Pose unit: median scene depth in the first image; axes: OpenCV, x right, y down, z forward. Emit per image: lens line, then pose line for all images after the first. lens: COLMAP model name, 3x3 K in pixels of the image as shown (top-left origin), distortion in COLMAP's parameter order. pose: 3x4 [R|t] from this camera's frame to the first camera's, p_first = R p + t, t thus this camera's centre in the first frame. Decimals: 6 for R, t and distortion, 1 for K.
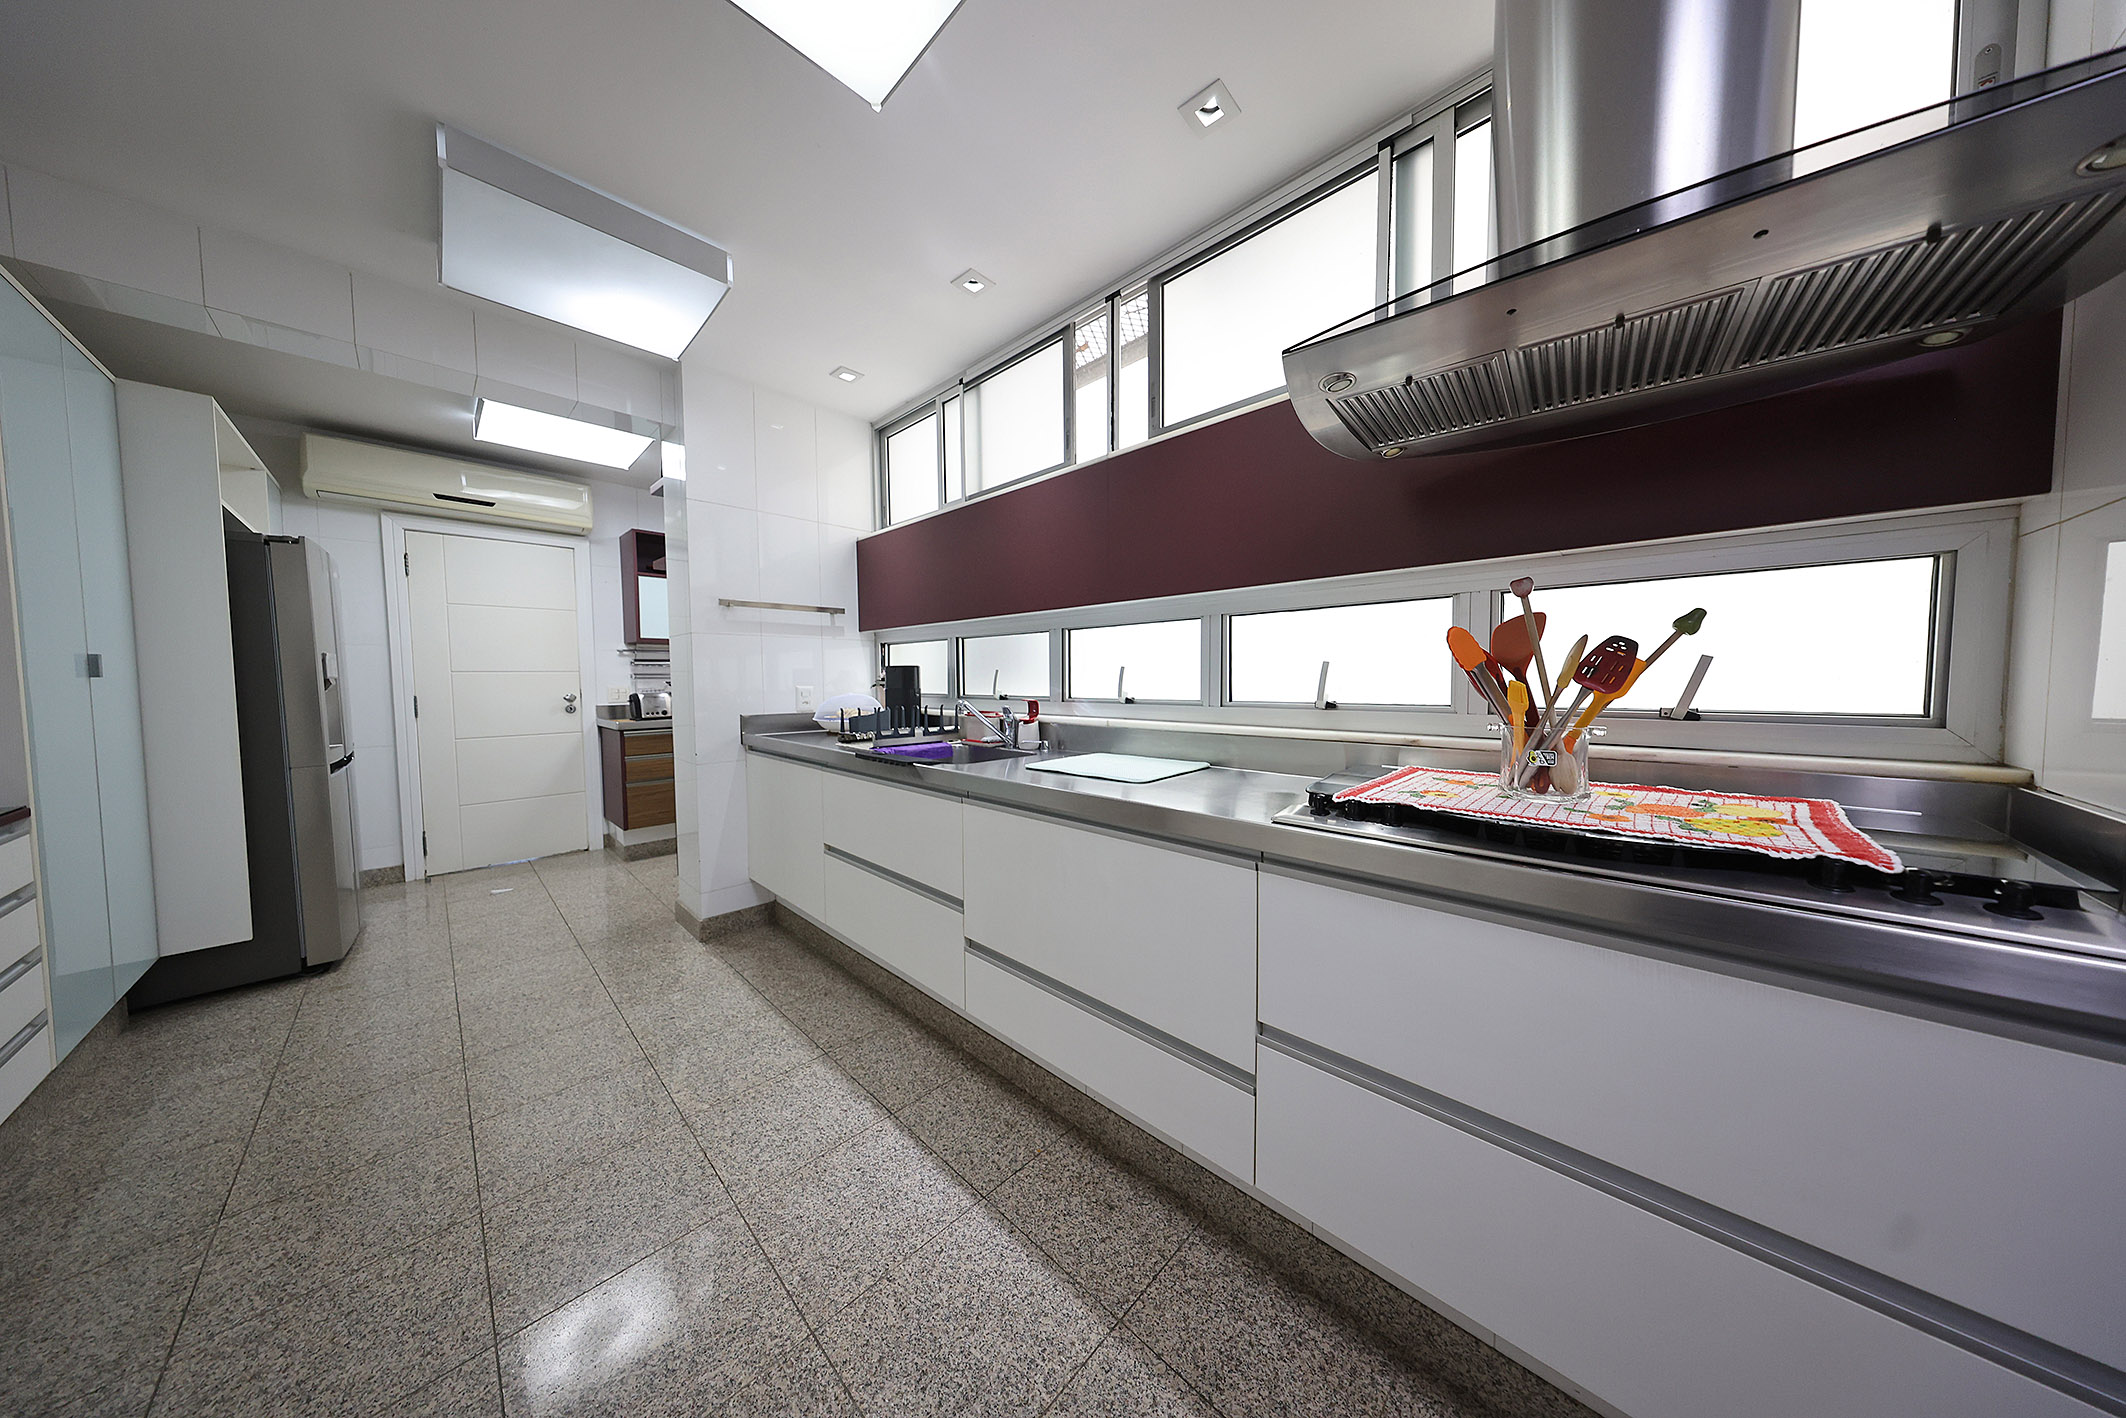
lens RADIAL K [[611.6, 0, 1065.2], [0, 611.6, 720.3], [0, 0, 1]] dist [0.000040, -0.000214]
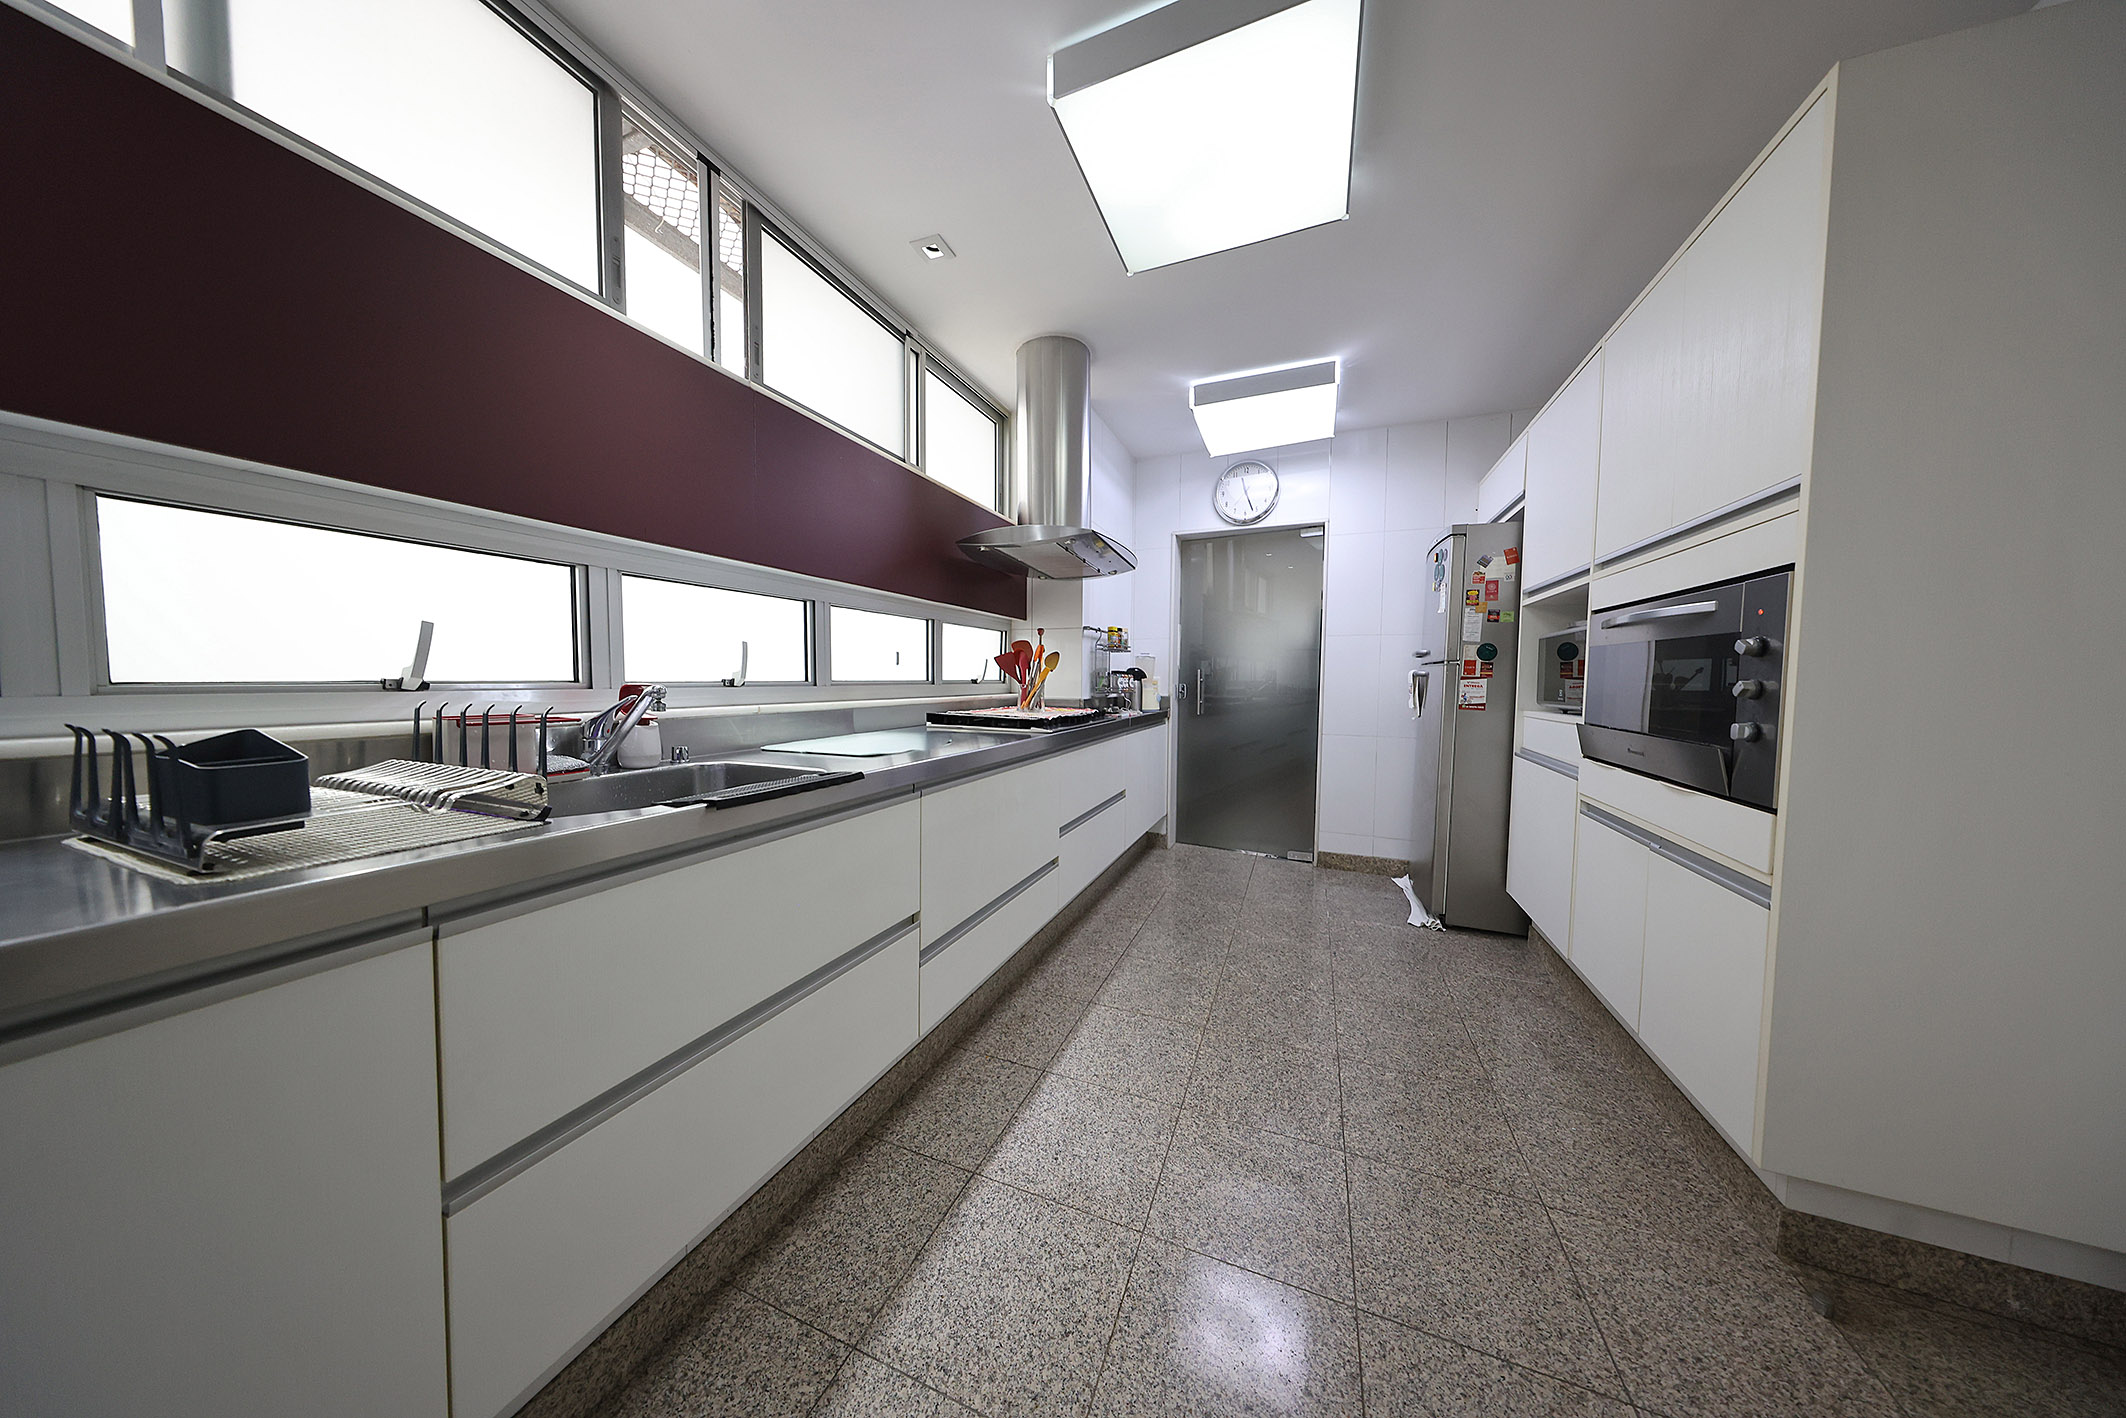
lens RADIAL K [[611.6, 0, 1062.7], [0, 611.6, 707.8], [0, 0, 1]] dist [0.000040, -0.000214]
pose [[-0.368366, -0.062144, 0.927601, -1.070570], [0.027955, 0.996572, 0.077867, -0.065288], [-0.929260, 0.054615, -0.365366, 1.152628]]
